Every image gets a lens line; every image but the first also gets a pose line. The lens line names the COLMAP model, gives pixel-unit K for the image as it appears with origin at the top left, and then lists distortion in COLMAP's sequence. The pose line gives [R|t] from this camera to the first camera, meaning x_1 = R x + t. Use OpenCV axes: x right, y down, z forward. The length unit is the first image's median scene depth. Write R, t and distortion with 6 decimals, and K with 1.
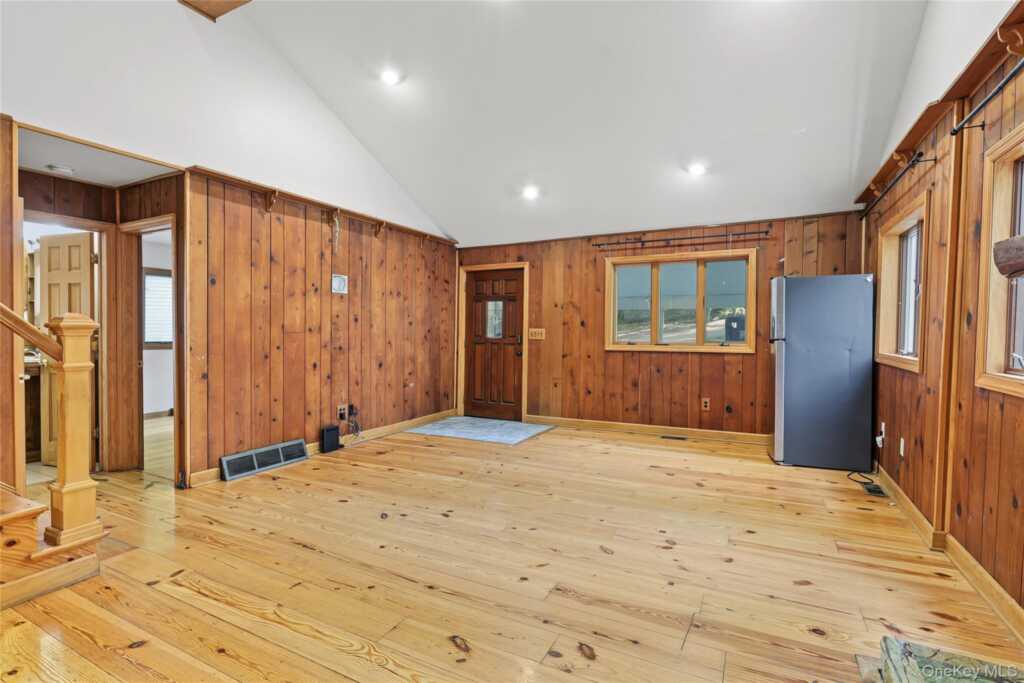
lens RADIAL K [[485.3, 0, 510.2], [0, 485.3, 337.8], [0, 0, 1]] dist [-0.017014, 0.005605]
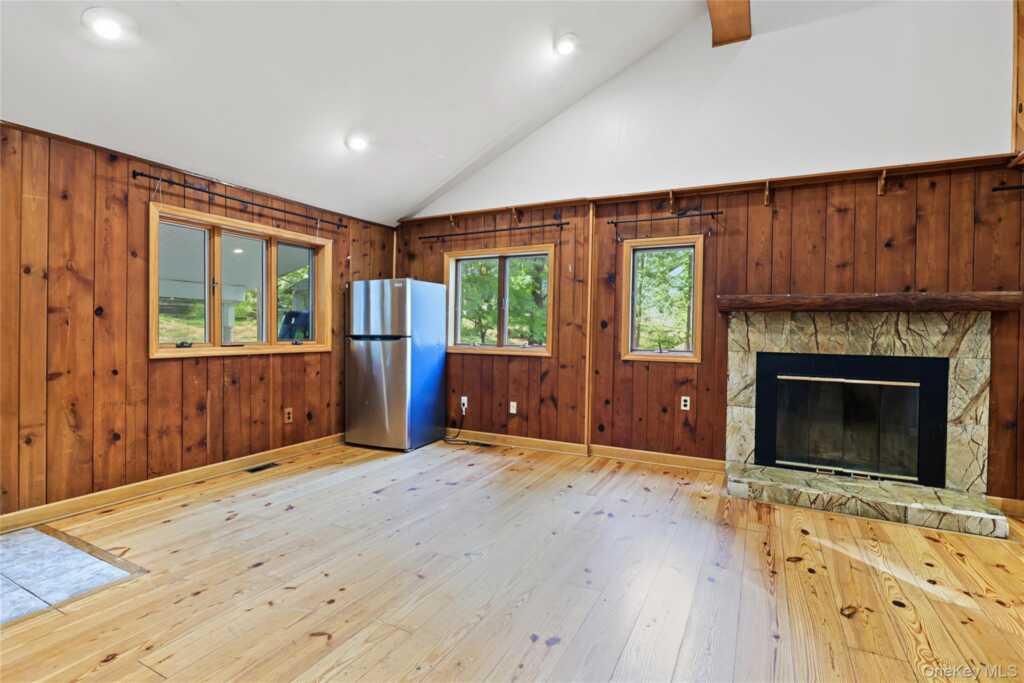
lens RADIAL K [[485.3, 0, 508.5], [0, 485.3, 340.2], [0, 0, 1]] dist [-0.017014, 0.005605]
pose [[0.007874, -0.022222, 0.999722, -0.420142], [0.002930, 0.999749, 0.022199, -0.009415], [-0.999965, 0.002754, 0.007937, 0.615603]]
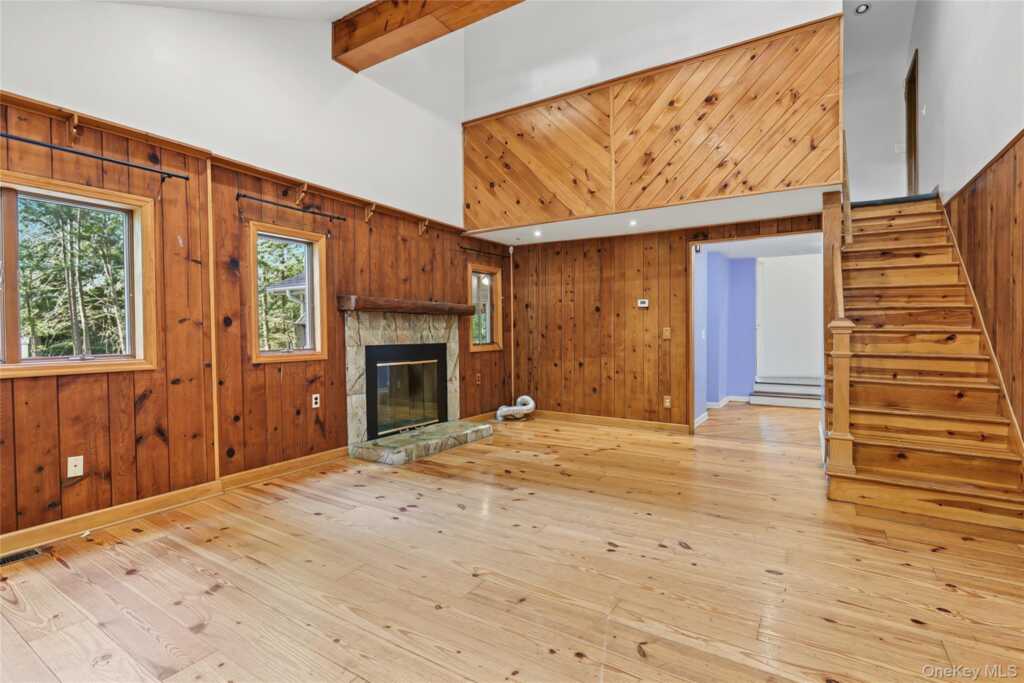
lens RADIAL K [[485.3, 0, 511.5], [0, 485.3, 341.6], [0, 0, 1]] dist [-0.017014, 0.005605]
pose [[-0.996424, -0.001693, 0.084476, -0.015319], [0.001678, 0.999205, 0.039824, -0.015634], [-0.084476, 0.039824, -0.995629, 1.086292]]
